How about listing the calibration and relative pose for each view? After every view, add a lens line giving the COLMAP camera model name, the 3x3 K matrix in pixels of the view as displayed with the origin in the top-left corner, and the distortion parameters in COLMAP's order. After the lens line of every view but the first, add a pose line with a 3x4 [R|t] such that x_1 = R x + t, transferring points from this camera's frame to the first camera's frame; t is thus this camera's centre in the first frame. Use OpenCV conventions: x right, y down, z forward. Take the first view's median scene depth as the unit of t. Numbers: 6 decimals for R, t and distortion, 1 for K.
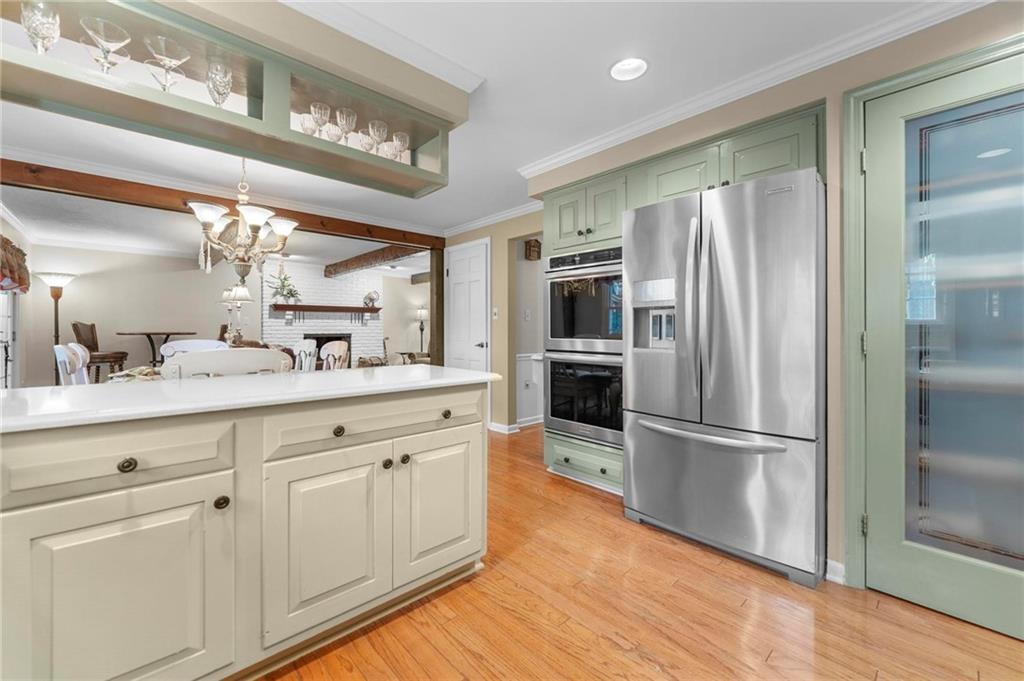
lens RADIAL K [[415.3, 0, 510.4], [0, 415.3, 329.5], [0, 0, 1]] dist [0.000457, 0.000069]
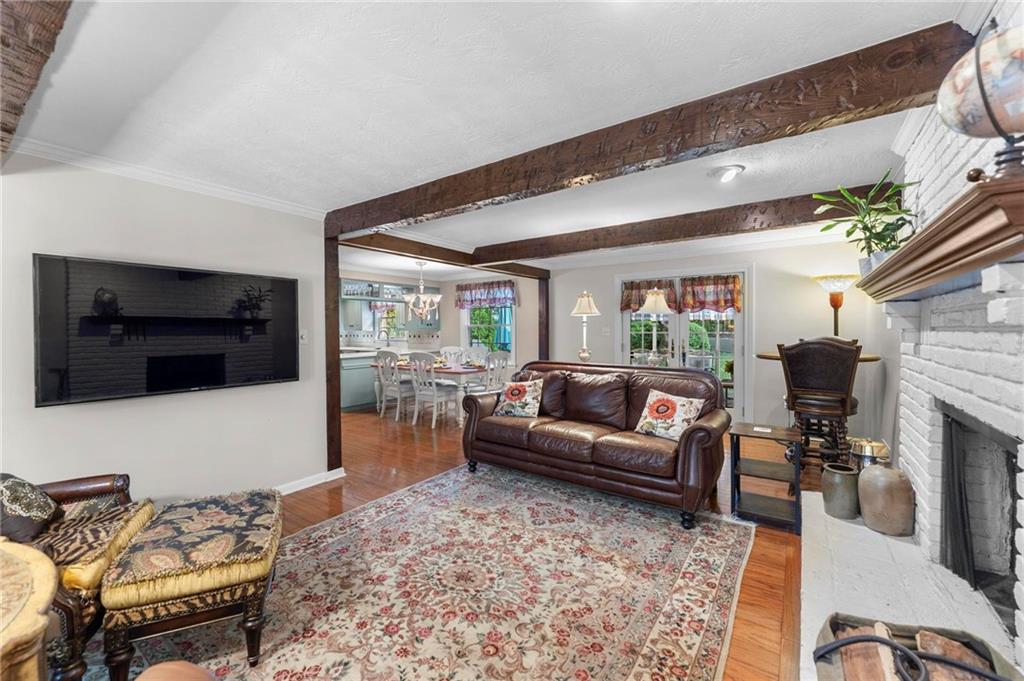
lens RADIAL K [[415.1, 0, 507.5], [0, 415.1, 337.6], [0, 0, 1]] dist [0.001122, 0.000050]
pose [[-0.977677, 0.011699, -0.209788, -0.277387], [0.007557, 0.999761, 0.020535, -0.034539], [0.209978, 0.018491, -0.977531, 1.484498]]
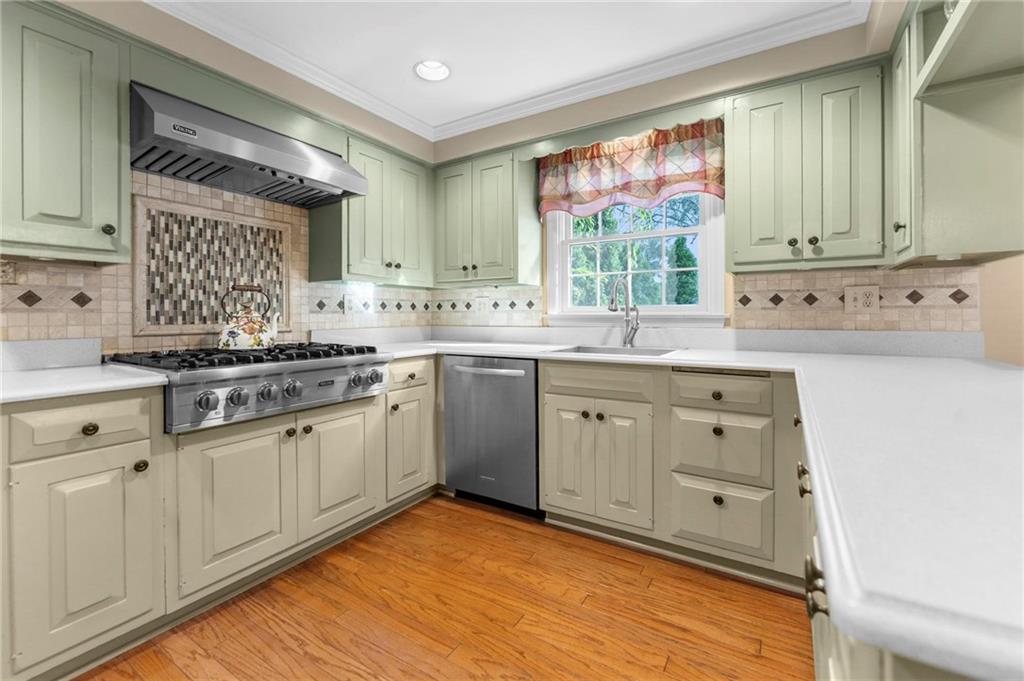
lens RADIAL K [[436.9, 0, 511.0], [0, 436.9, 317.2], [0, 0, 1]] dist [-0.001646, -0.000177]
pose [[-0.963616, 0.004267, -0.267257, 0.037318], [0.004407, 0.999990, 0.000075, 0.000893], [0.267255, -0.001105, -0.963625, 0.342405]]
